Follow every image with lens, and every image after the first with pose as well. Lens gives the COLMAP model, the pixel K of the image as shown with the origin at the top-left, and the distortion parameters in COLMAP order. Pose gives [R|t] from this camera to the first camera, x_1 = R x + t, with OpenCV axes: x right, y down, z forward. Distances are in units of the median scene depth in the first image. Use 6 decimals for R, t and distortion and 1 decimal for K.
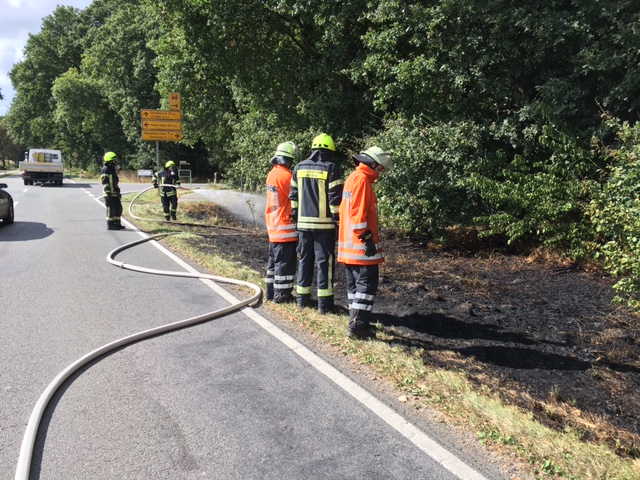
lens RADIAL K [[550.9, 0, 331.4], [0, 550.9, 235.6], [0, 0, 1]] dist [0.064111, -0.087677]
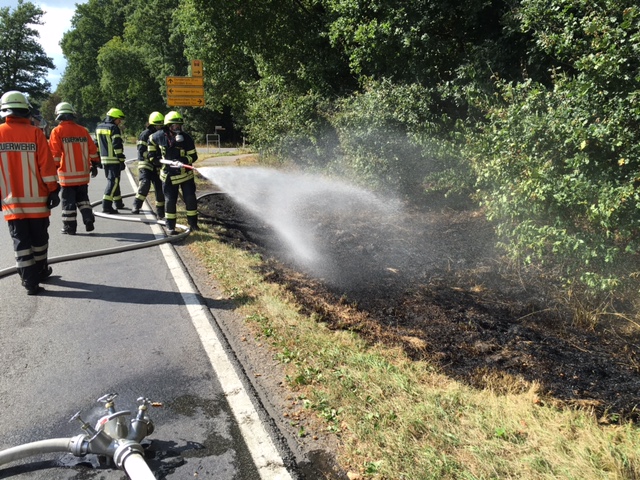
lens RADIAL K [[550.9, 0, 323.6], [0, 550.9, 243.6], [0, 0, 1]] dist [0.064111, -0.087677]
pose [[0.994442, 0.011297, -0.104673, 0.062337], [-0.003301, 0.997083, 0.076252, 0.007053], [0.105229, -0.075483, 0.991579, -0.034954]]
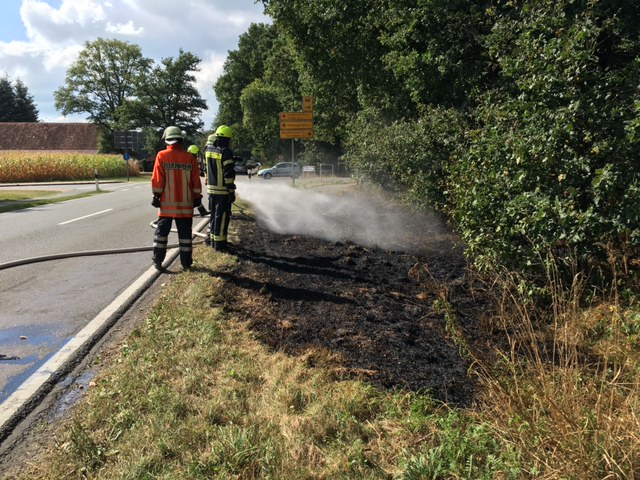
lens RADIAL K [[550.9, 0, 313.2], [0, 550.9, 250.7], [0, 0, 1]] dist [0.064111, -0.087677]
pose [[0.928600, 0.039391, -0.368985, 0.140531], [-0.027602, 0.998927, 0.037176, 0.014091], [0.370053, -0.024337, 0.928692, -0.045003]]
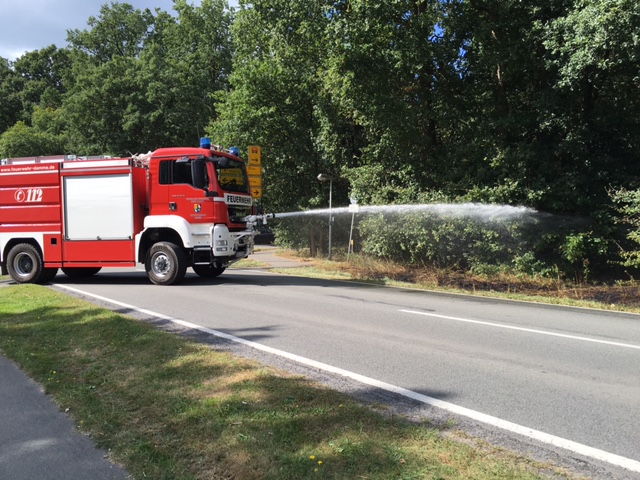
lens RADIAL K [[550.9, 0, 320.9], [0, 550.9, 242.6], [0, 0, 1]] dist [0.064111, -0.087677]
pose [[0.981321, -0.017612, 0.191572, -0.319771], [0.036668, 0.994668, -0.096386, -0.008535], [-0.188853, 0.101610, 0.976734, 0.105625]]
